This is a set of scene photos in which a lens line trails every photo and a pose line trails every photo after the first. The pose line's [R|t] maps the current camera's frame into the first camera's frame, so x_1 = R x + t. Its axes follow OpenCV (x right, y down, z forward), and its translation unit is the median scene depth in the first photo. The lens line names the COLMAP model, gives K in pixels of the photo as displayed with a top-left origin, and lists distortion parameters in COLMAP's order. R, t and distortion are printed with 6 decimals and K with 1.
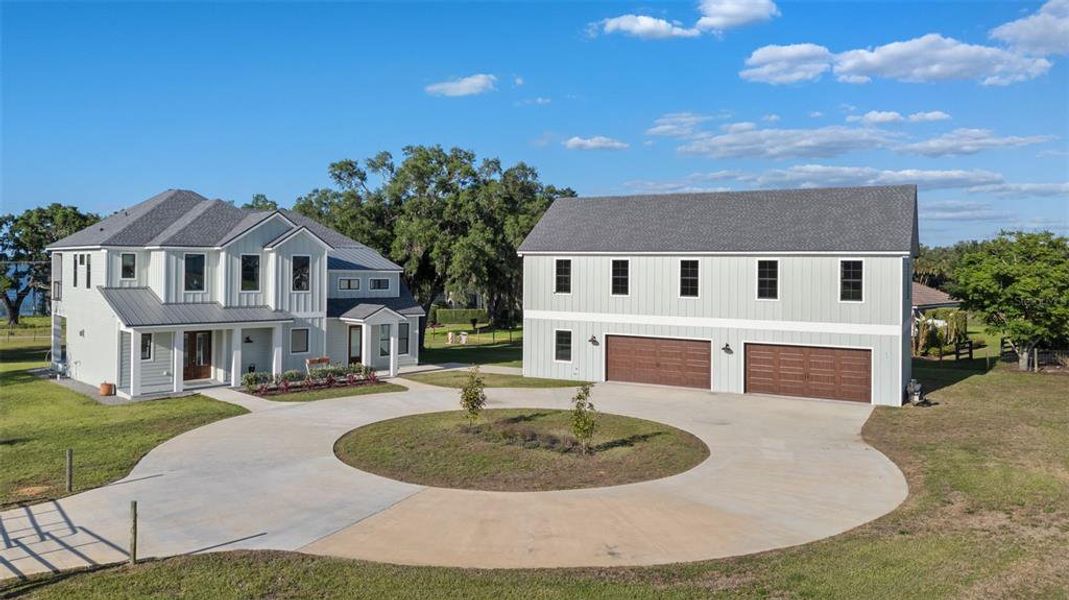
lens RADIAL K [[794.2, 0, 536.2], [0, 794.2, 294.0], [0, 0, 1]] dist [0.029173, -0.011396]
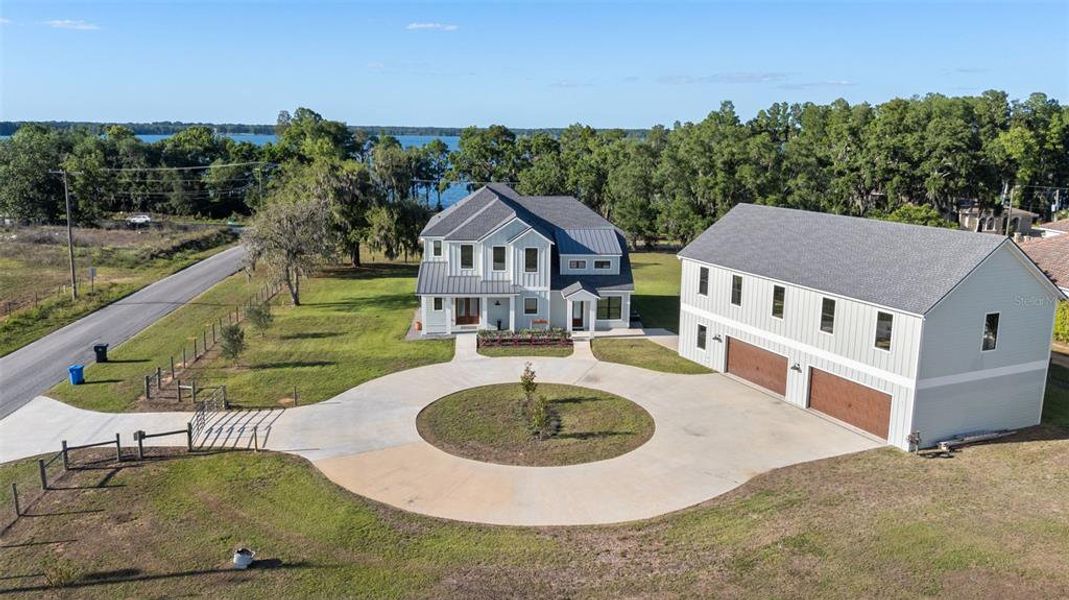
lens RADIAL K [[794.2, 0, 527.3], [0, 794.2, 300.9], [0, 0, 1]] dist [0.029173, -0.011396]
pose [[0.788058, 0.122589, -0.603271, 0.576604], [-0.020201, 0.984594, 0.173688, -0.204689], [0.615269, -0.124689, 0.778393, -0.118439]]
